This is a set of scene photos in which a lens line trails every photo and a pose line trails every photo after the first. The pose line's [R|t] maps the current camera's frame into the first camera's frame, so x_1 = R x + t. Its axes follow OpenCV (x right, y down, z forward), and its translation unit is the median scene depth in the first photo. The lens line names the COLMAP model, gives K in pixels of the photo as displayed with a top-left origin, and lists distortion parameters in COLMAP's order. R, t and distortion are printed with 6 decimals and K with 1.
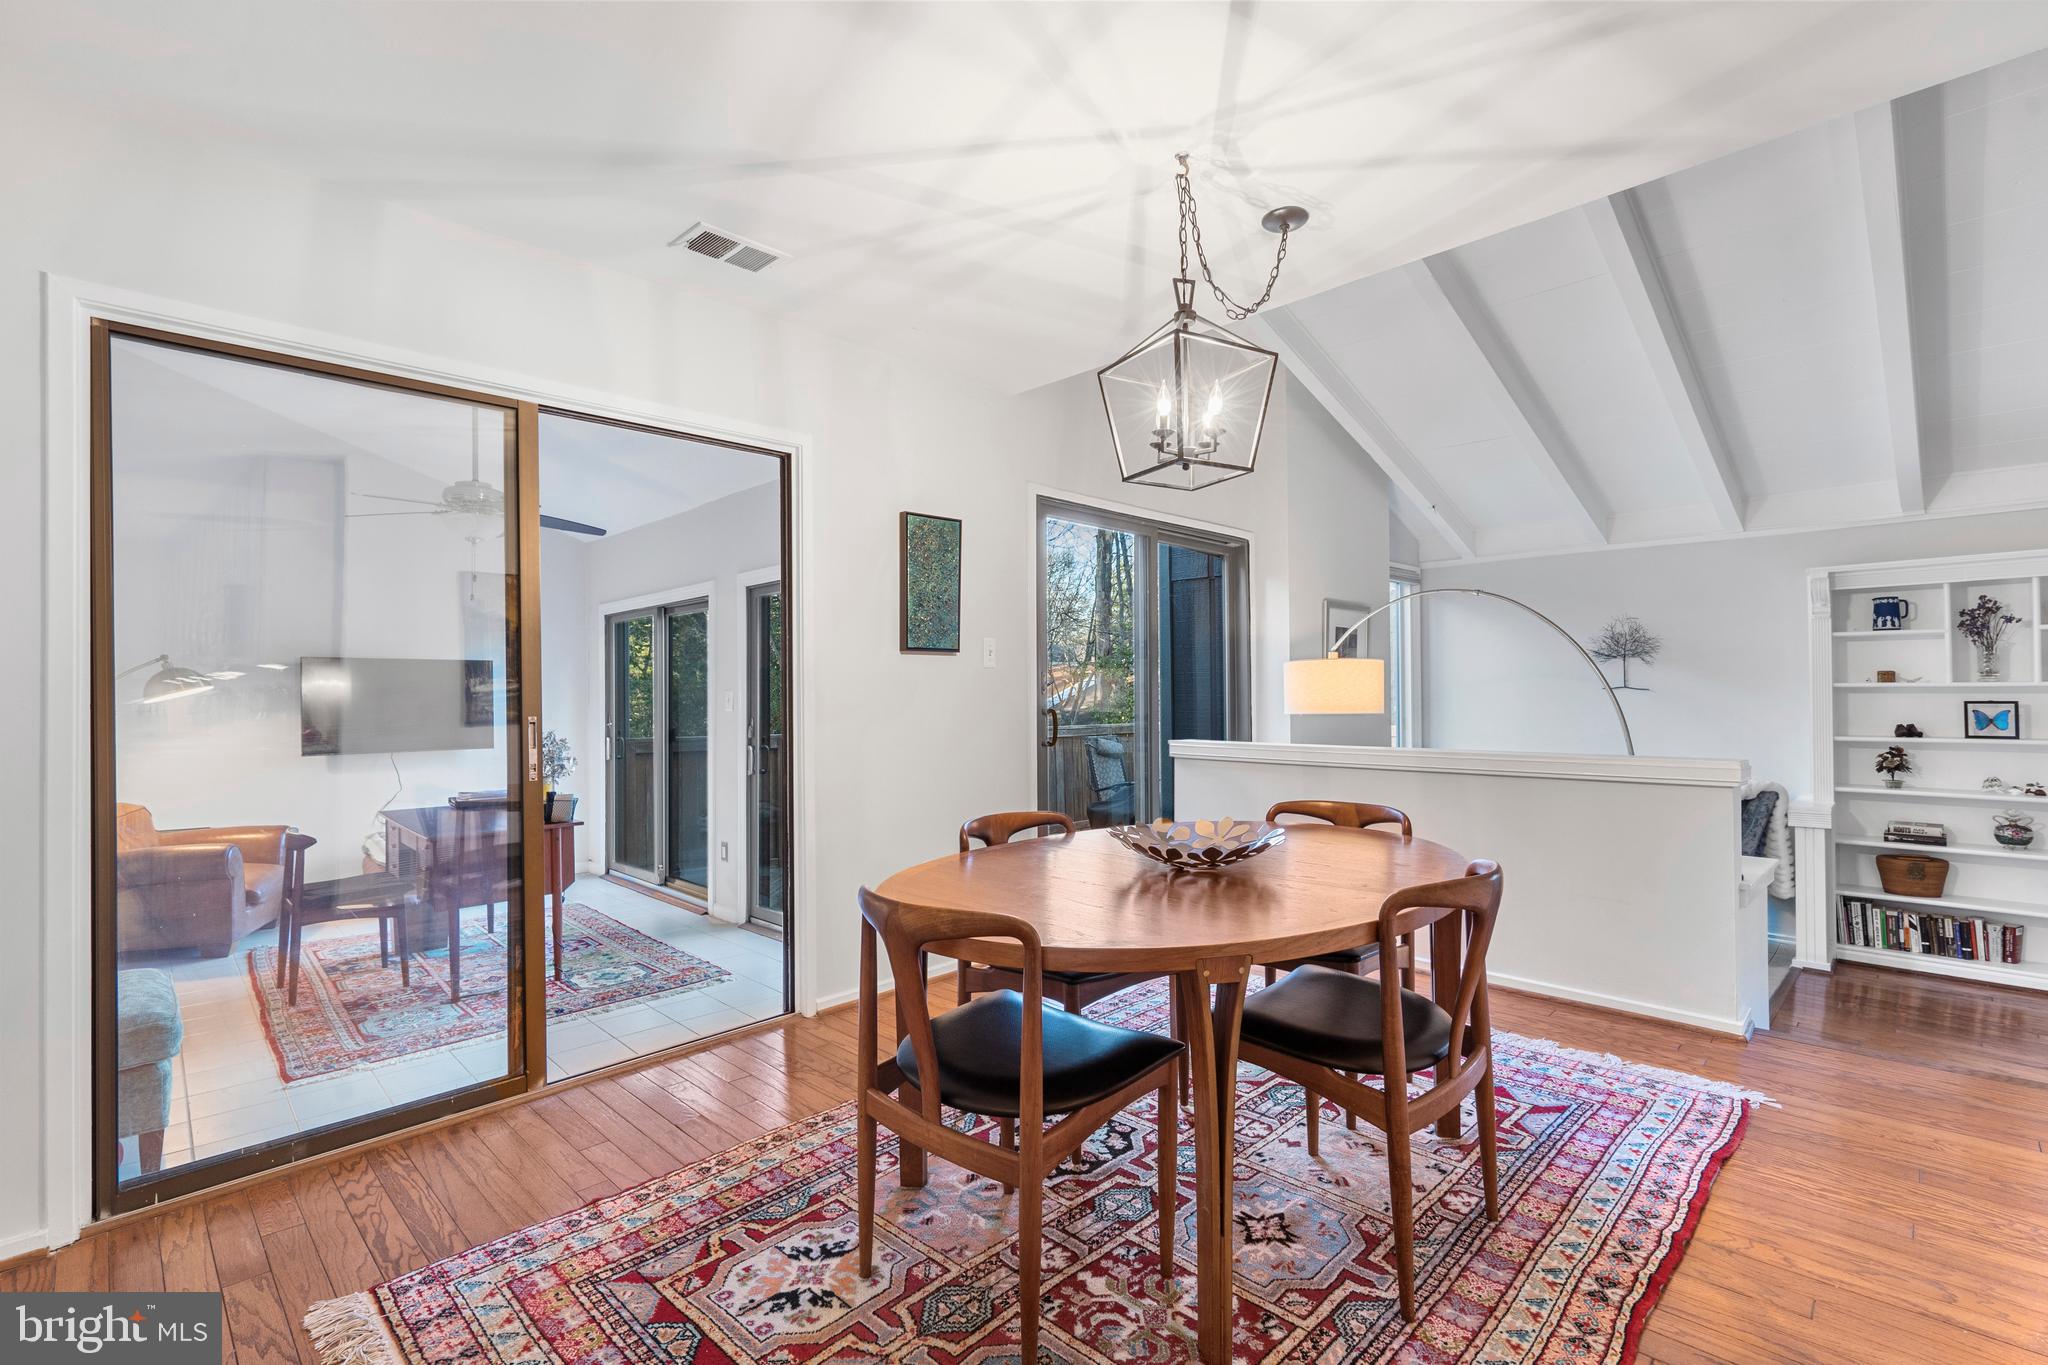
lens RADIAL K [[922.1, 0, 994.7], [0, 922.1, 689.3], [0, 0, 1]] dist [0.015249, 0.000045]
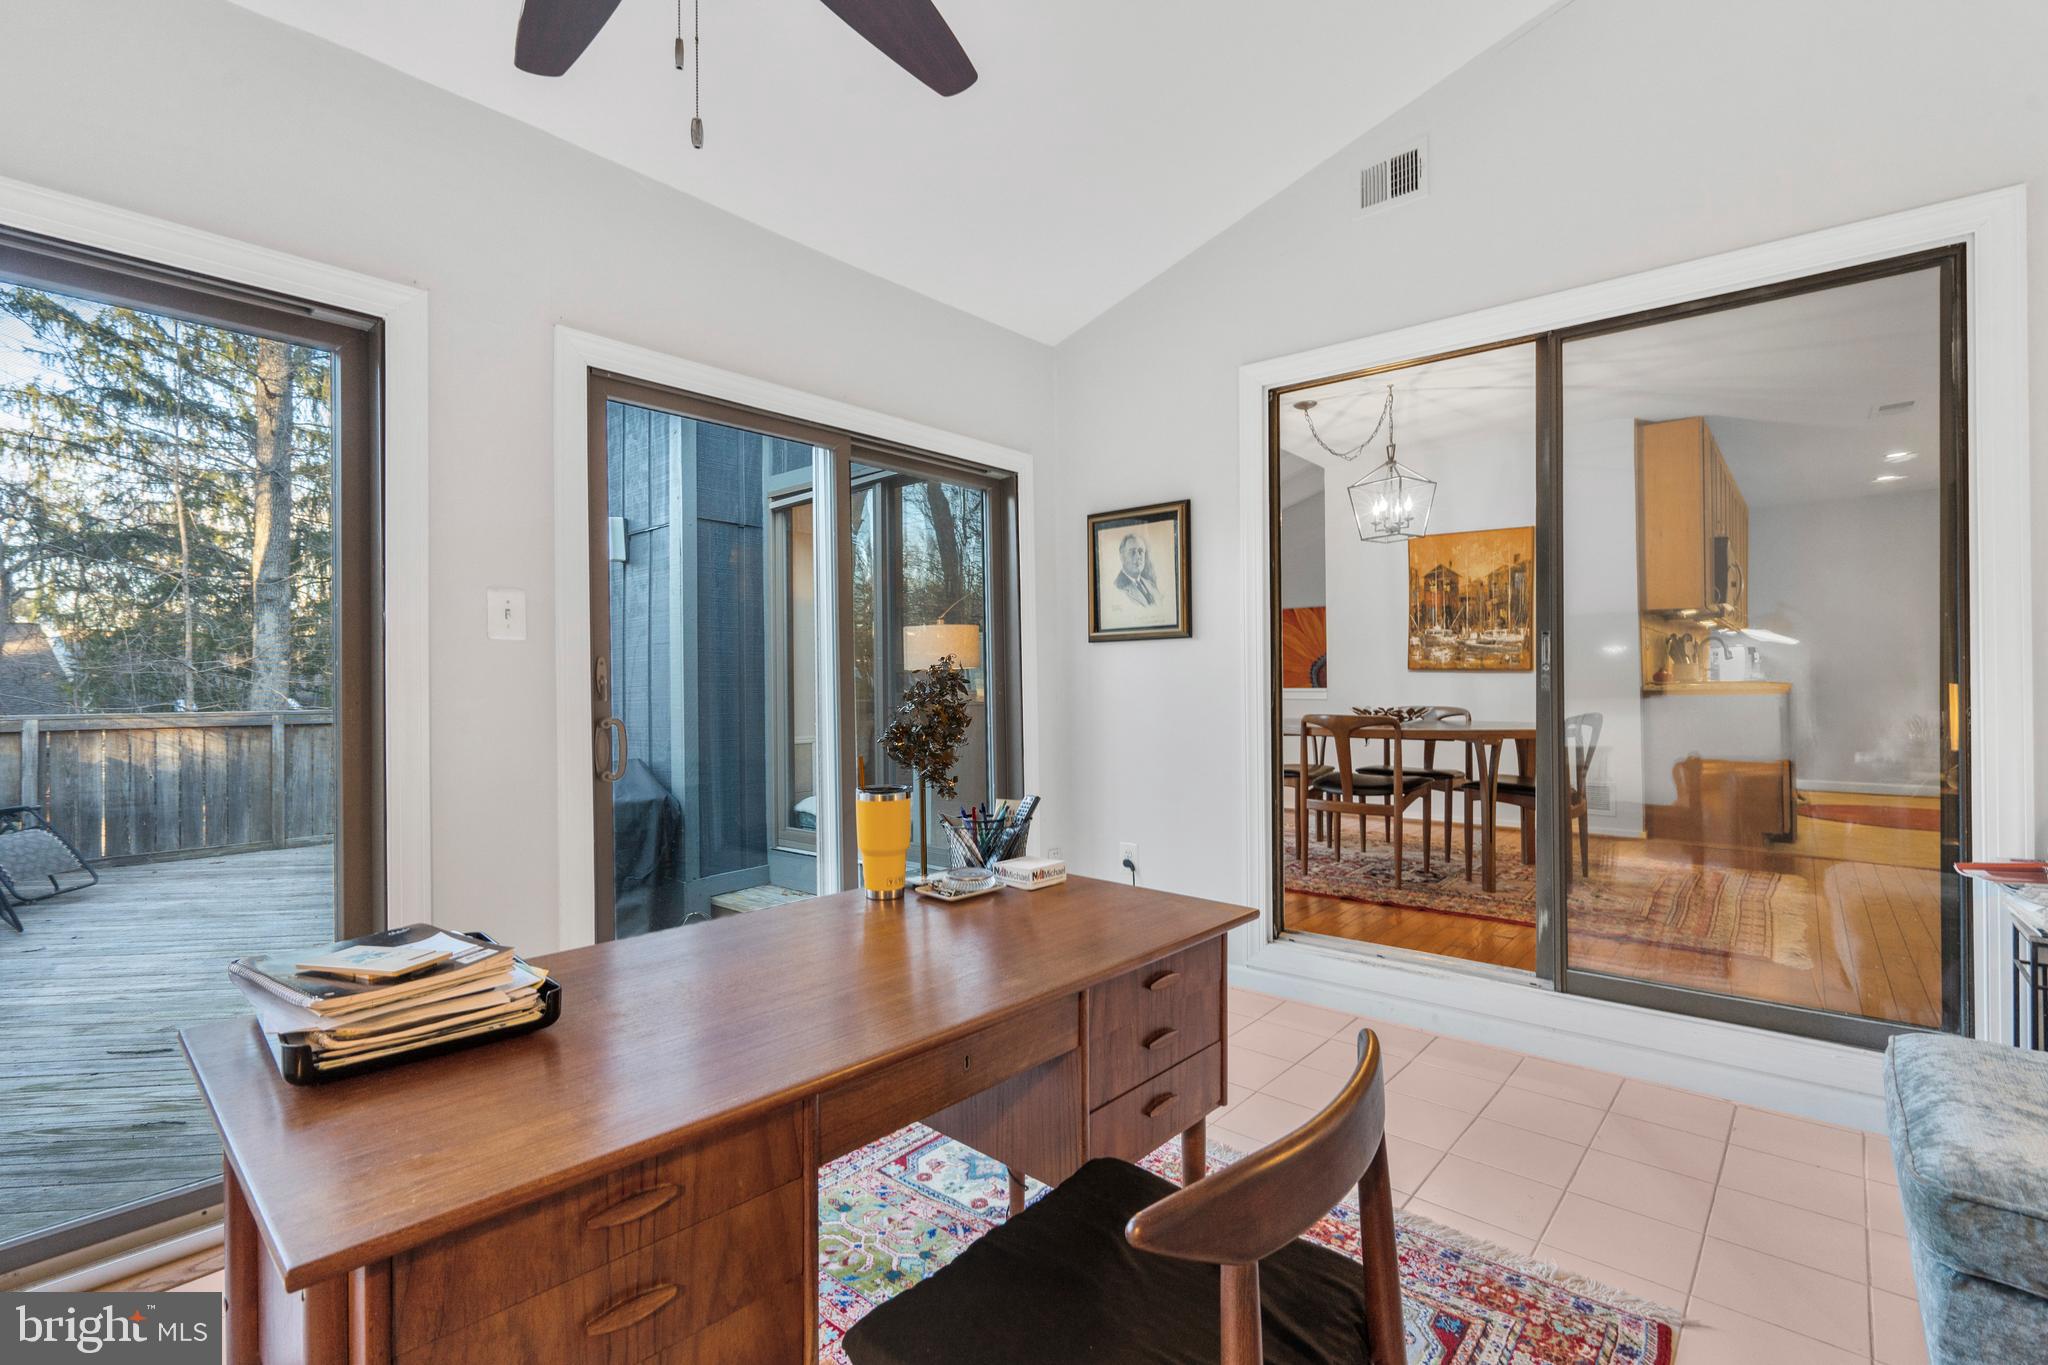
lens RADIAL K [[925.2, 0, 1010.6], [0, 925.2, 687.0], [0, 0, 1]] dist [-0.004209, -0.000733]
pose [[-0.096572, 0.007543, 0.995297, -1.027605], [0.000082, 0.999971, -0.007571, 0.070504], [-0.995326, -0.000650, -0.096570, 1.180940]]
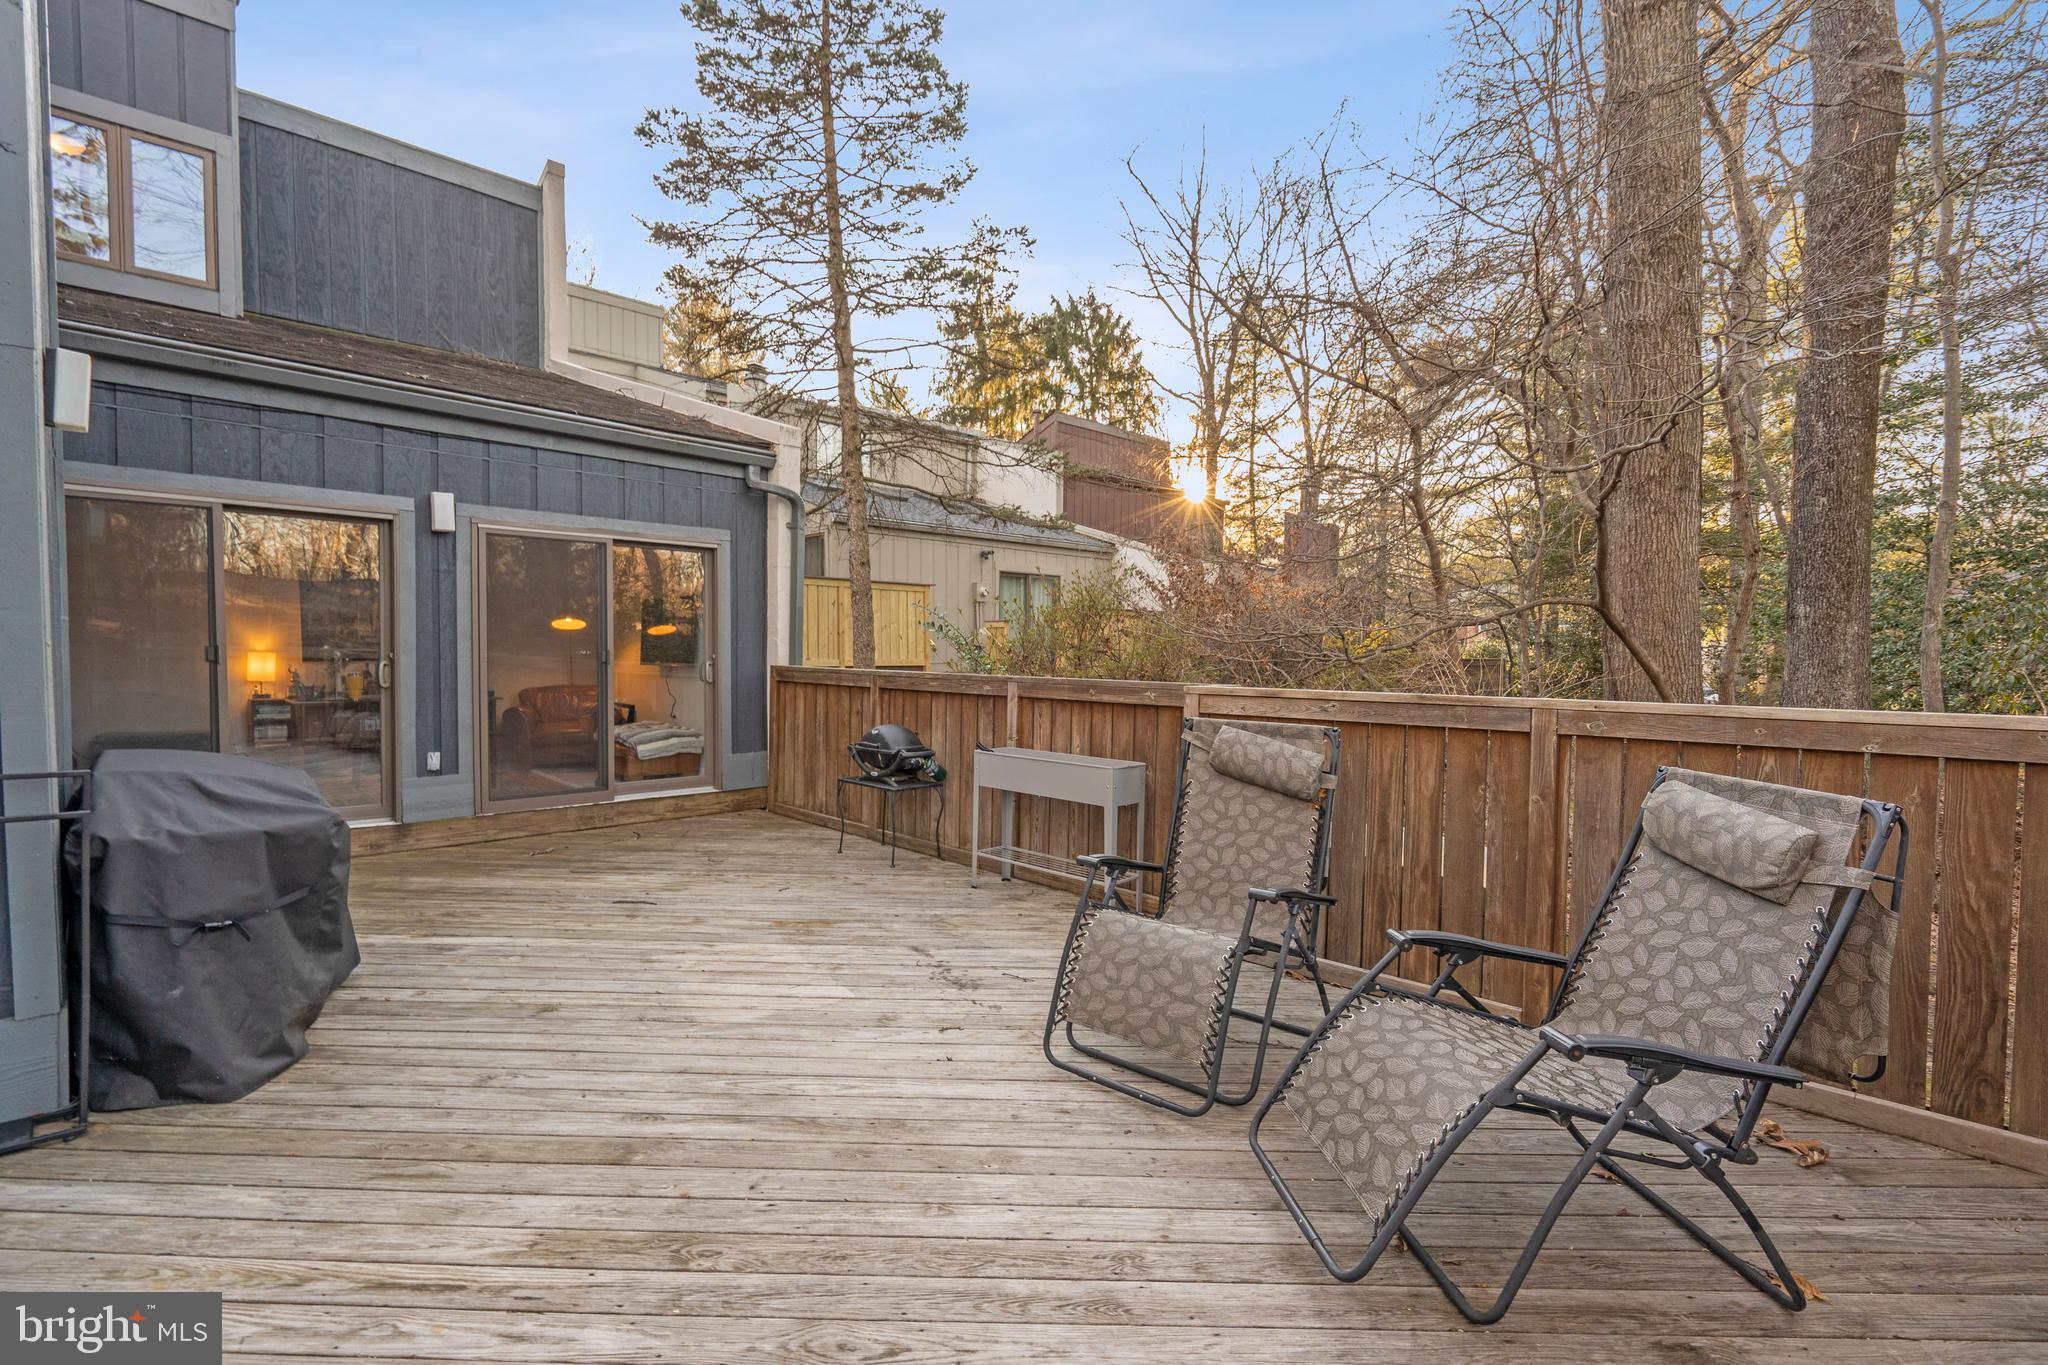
lens RADIAL K [[931.7, 0, 1004.7], [0, 931.7, 679.2], [0, 0, 1]] dist [-0.003482, 0.000633]
pose [[0.002690, 0.036636, -0.999325, 1.188235], [0.004734, 0.999317, 0.036649, 0.064800], [0.999985, -0.004829, 0.002515, 2.427488]]
